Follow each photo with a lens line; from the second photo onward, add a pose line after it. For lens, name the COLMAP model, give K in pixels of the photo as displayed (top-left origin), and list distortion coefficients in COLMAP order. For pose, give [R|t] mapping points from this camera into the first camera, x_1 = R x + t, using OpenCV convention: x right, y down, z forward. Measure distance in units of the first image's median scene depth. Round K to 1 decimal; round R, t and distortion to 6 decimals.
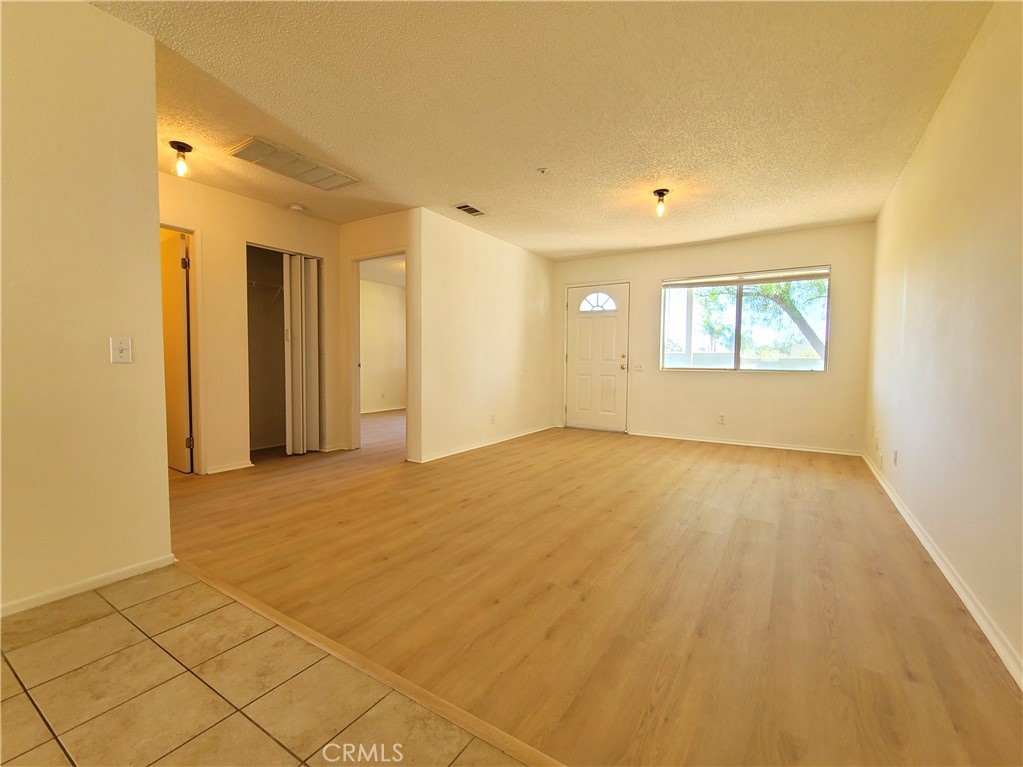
lens RADIAL K [[444.7, 0, 515.9], [0, 444.7, 380.8], [0, 0, 1]] dist [-0.011475, 0.000348]
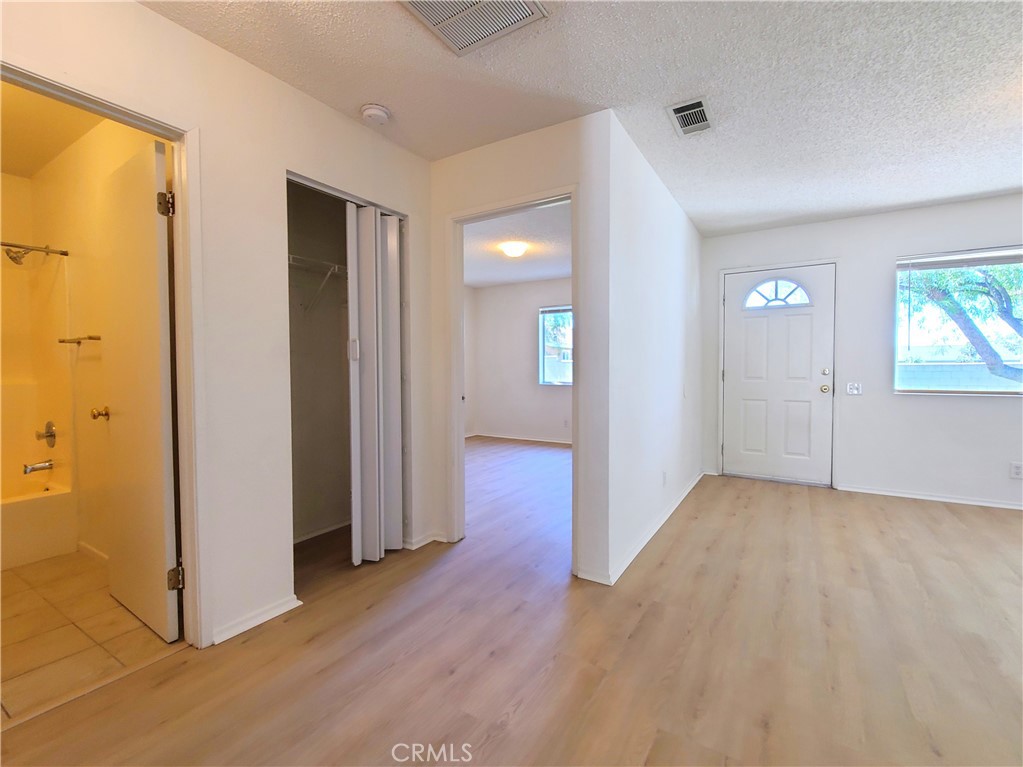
lens RADIAL K [[451.6, 0, 511.4], [0, 451.6, 381.1], [0, 0, 1]] dist [-0.002526, -0.000582]
pose [[0.999926, -0.011988, 0.001989, -0.315928], [0.012015, 0.999821, -0.014626, -0.051974], [-0.001813, 0.014649, 0.999891, 0.430027]]
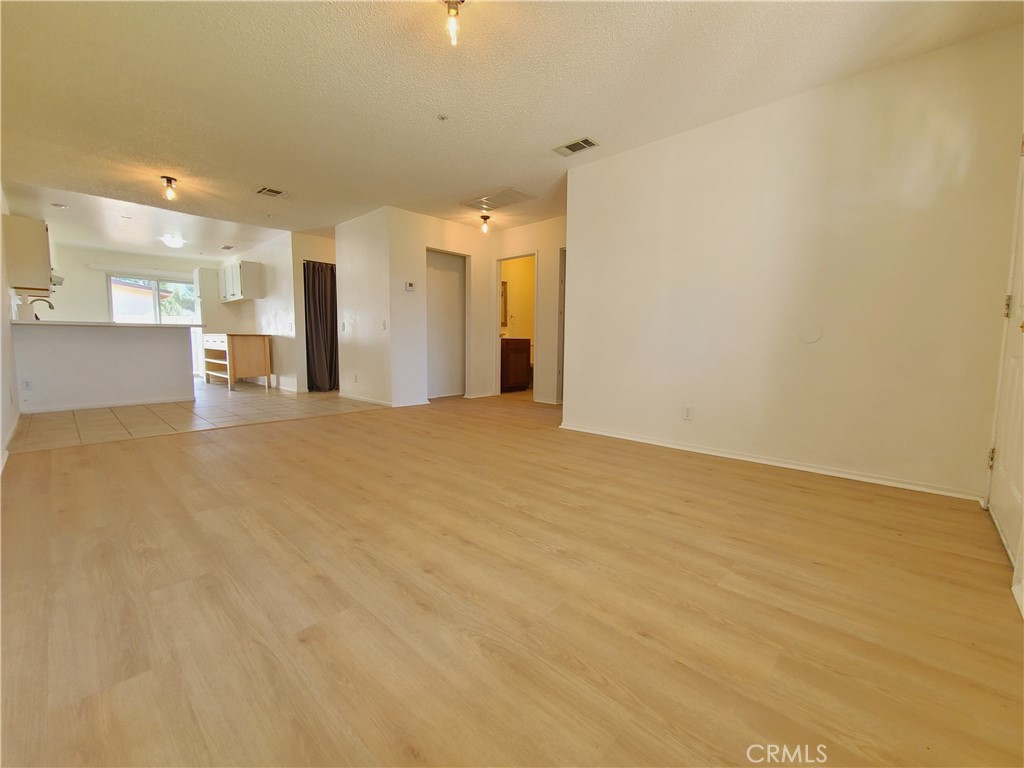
lens RADIAL K [[426.4, 0, 511.2], [0, 426.4, 391.7], [0, 0, 1]] dist [0.002353, -0.001703]
pose [[-0.189473, 0.105198, -0.976234, 0.686169], [-0.051000, 0.991848, 0.116778, -0.006676], [0.980561, 0.071914, -0.182563, 0.957949]]
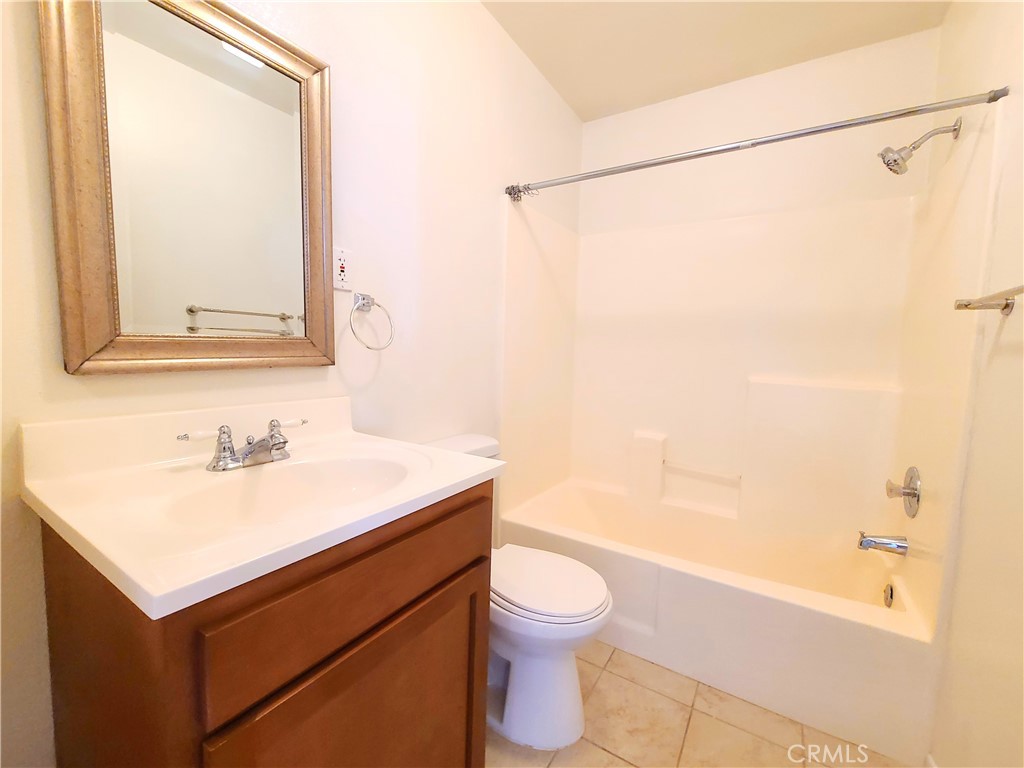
lens RADIAL K [[426.4, 0, 519.1], [0, 426.4, 382.0], [0, 0, 1]] dist [0.002353, -0.001703]
pose [[-0.003843, 0.081642, -0.996654, -0.629129], [-0.067404, 0.994374, 0.081715, -0.078294], [0.997718, 0.067493, 0.001682, 0.743467]]
